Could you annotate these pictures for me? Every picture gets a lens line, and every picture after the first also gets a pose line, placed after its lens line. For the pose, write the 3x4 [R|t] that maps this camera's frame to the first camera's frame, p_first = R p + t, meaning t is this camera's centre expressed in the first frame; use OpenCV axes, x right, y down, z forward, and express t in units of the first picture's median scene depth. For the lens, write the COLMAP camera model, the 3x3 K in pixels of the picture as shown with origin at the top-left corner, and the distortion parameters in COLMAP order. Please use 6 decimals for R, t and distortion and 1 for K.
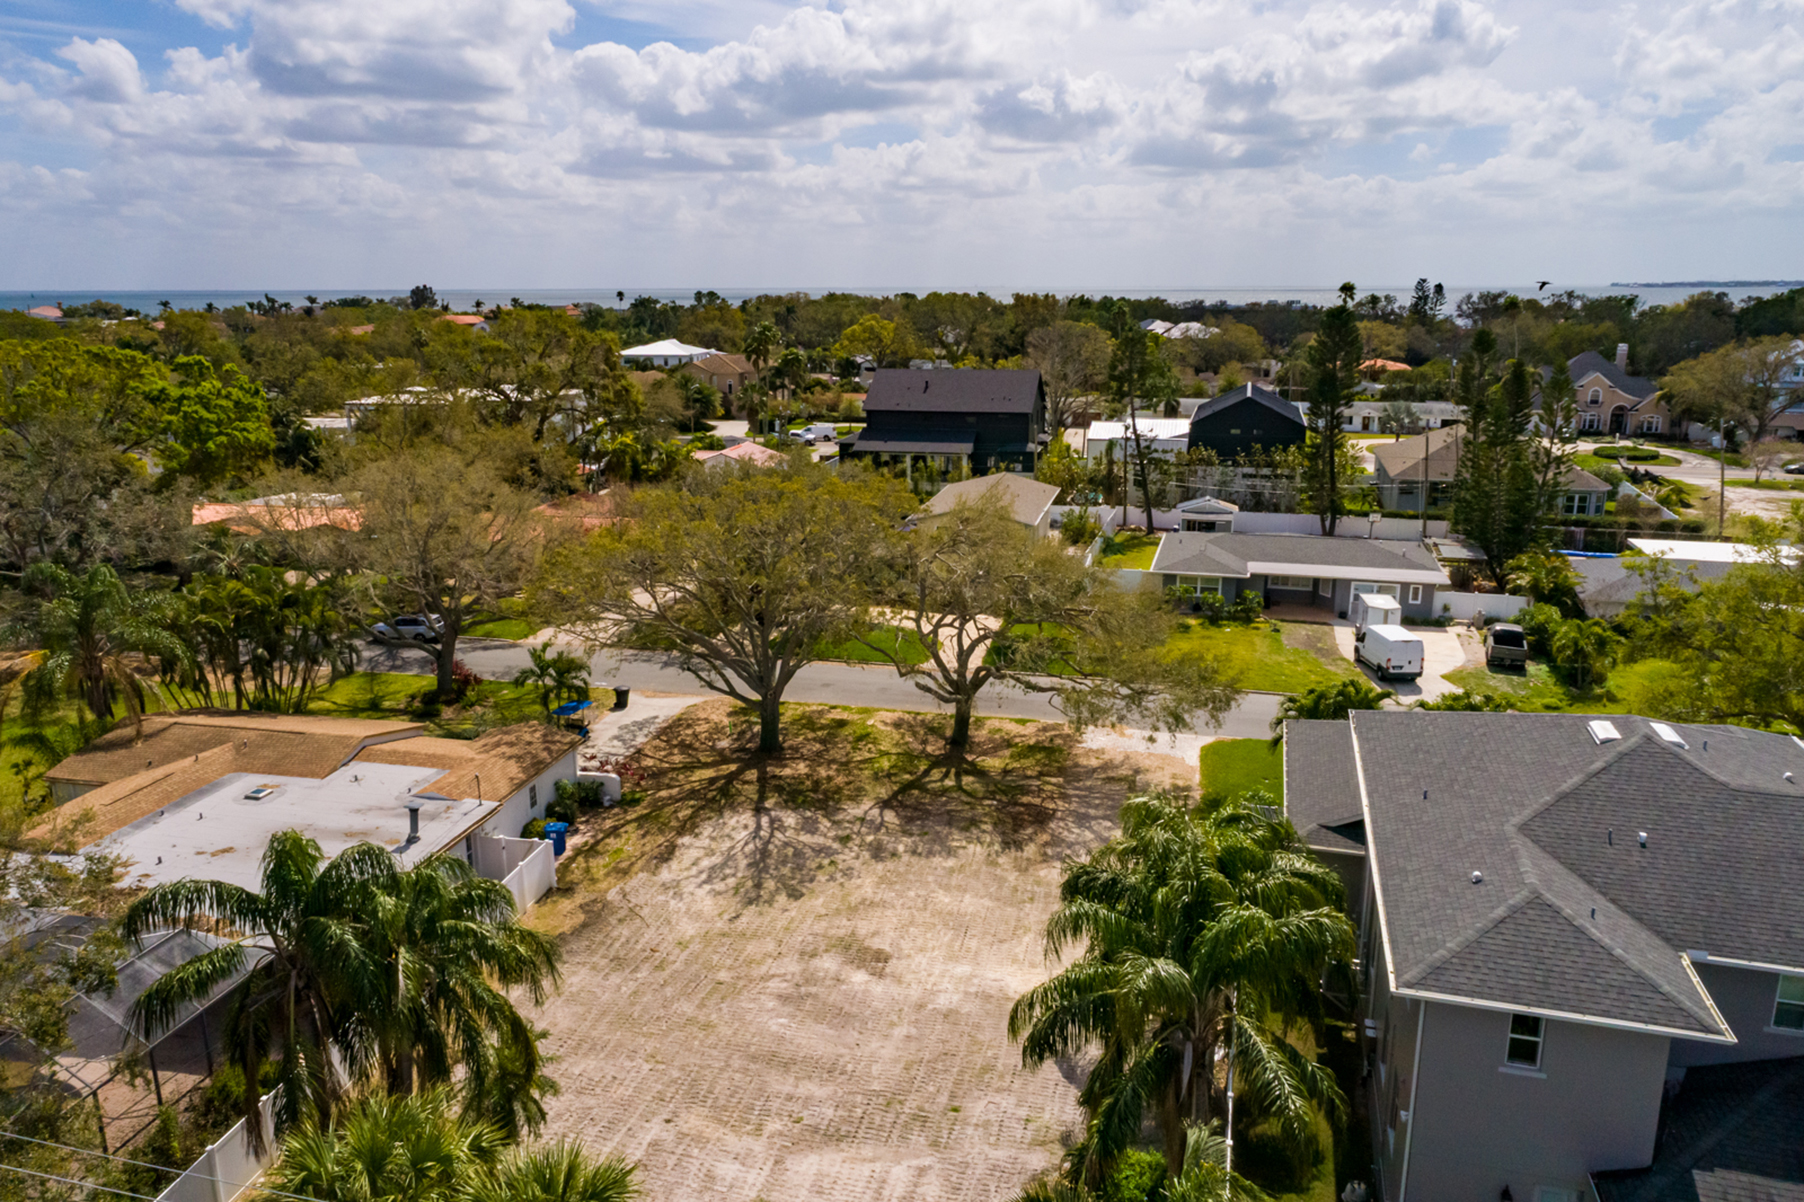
lens RADIAL K [[1248.1, 0, 908.7], [0, 1248.1, 594.1], [0, 0, 1]] dist [-0.006875, 0.018356]
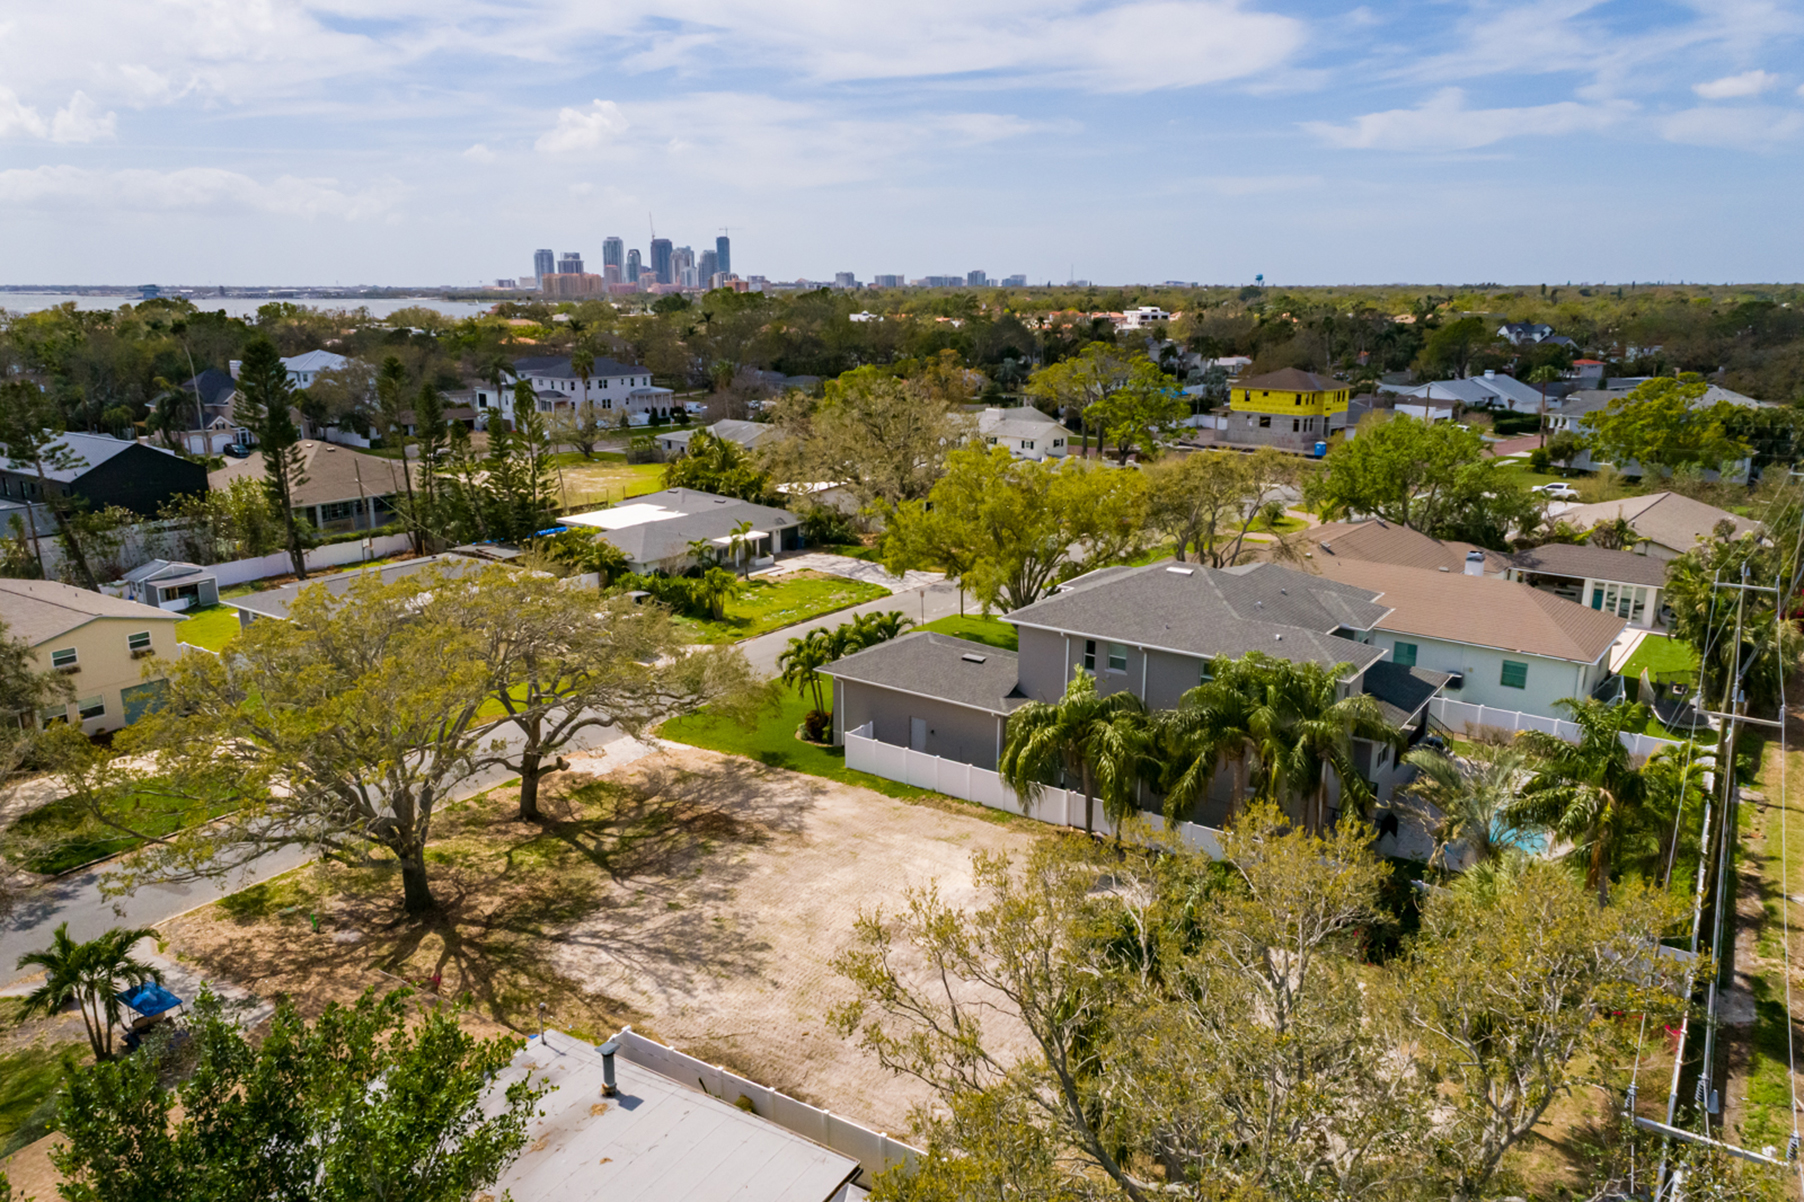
lens RADIAL K [[1248.1, 0, 908.4], [0, 1248.1, 616.5], [0, 0, 1]] dist [-0.006875, 0.018356]
pose [[0.312093, -0.236415, 0.920166, -0.067184], [0.221746, 0.959919, 0.171419, -0.012012], [-0.923811, 0.150544, 0.352008, 0.035561]]
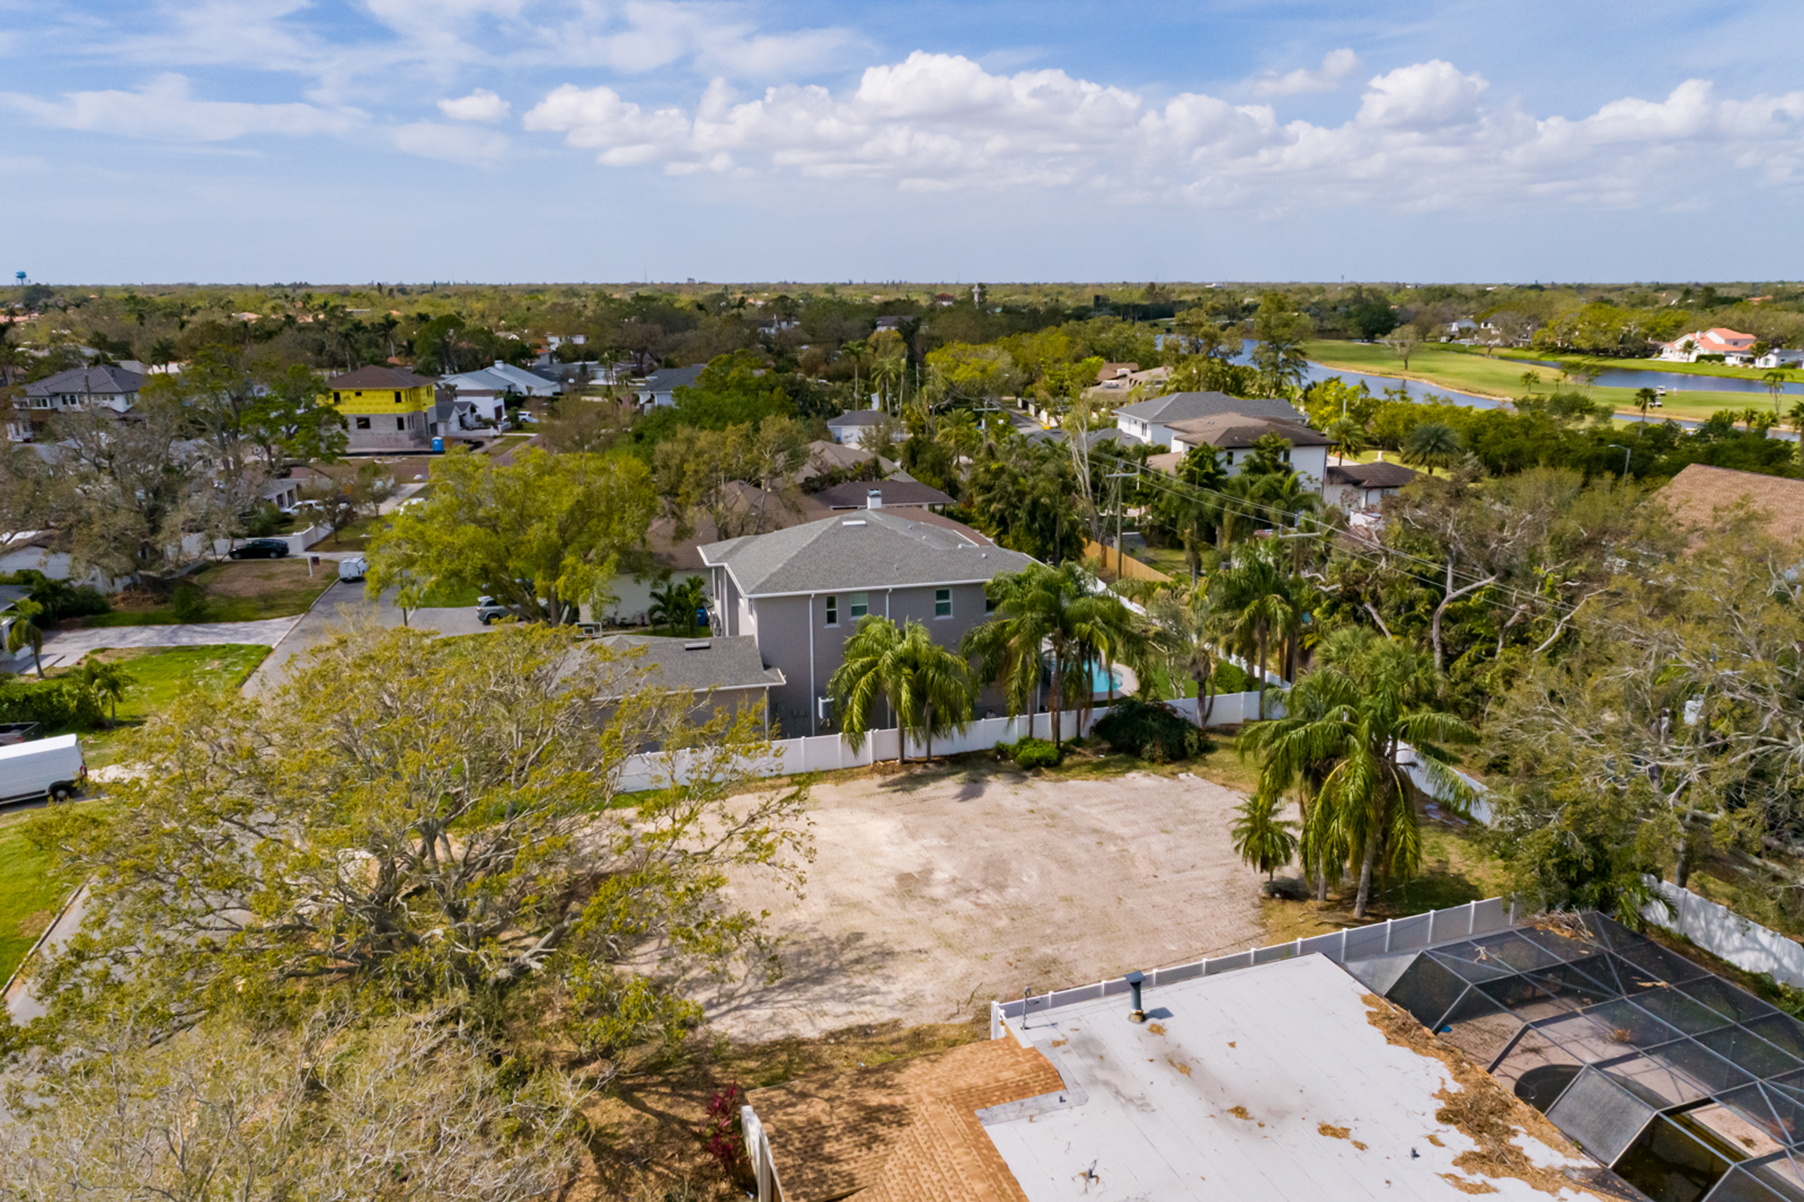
lens RADIAL K [[1248.1, 0, 933.8], [0, 1248.1, 618.6], [0, 0, 1]] dist [-0.006875, 0.018356]
pose [[-0.552683, -0.207130, 0.807241, -0.063477], [0.205160, 0.904997, 0.372678, -0.025115], [-0.807744, 0.371587, -0.457682, 0.095001]]
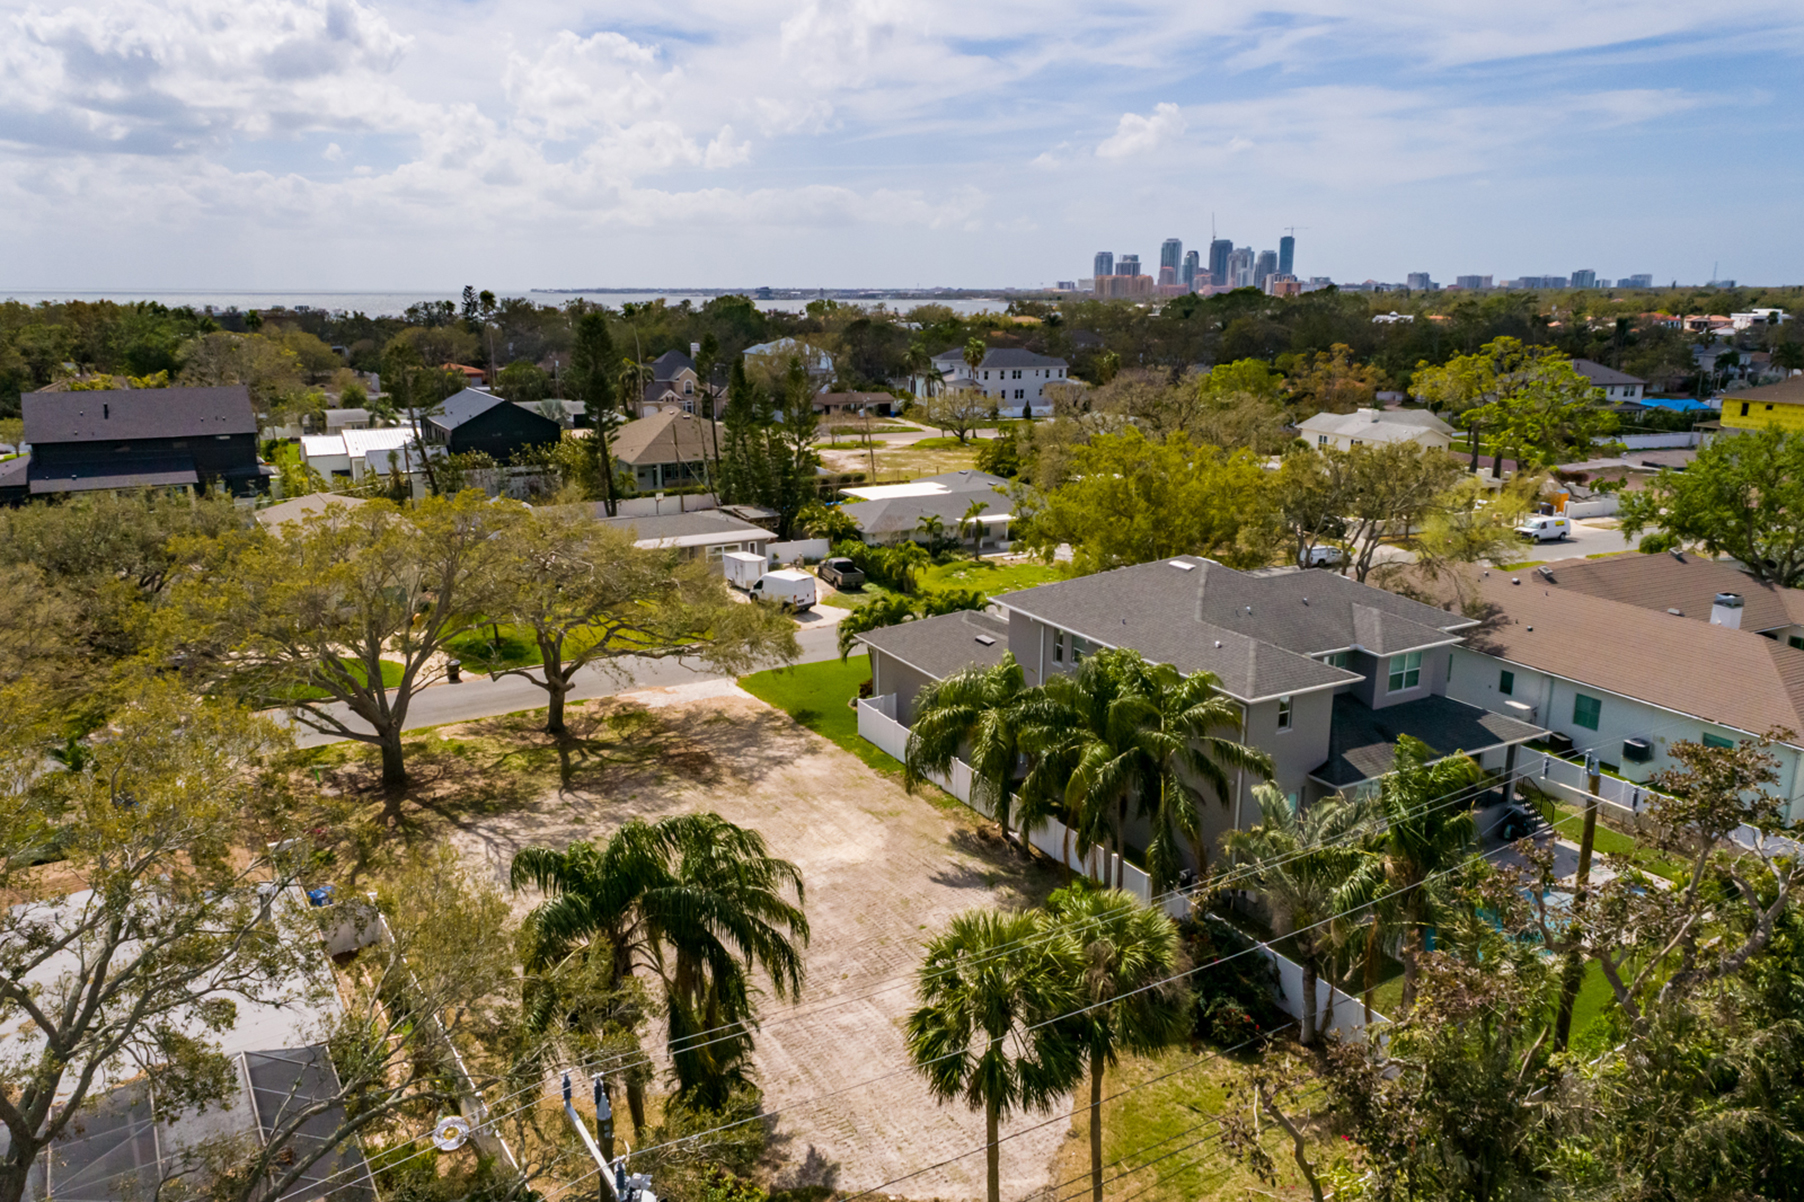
lens RADIAL K [[1248.1, 0, 910.7], [0, 1248.1, 637.0], [0, 0, 1]] dist [-0.006875, 0.018356]
pose [[0.689715, -0.187901, 0.699275, -0.045585], [0.167251, 0.980968, 0.098631, -0.001268], [-0.704500, 0.048927, 0.708016, 0.002578]]
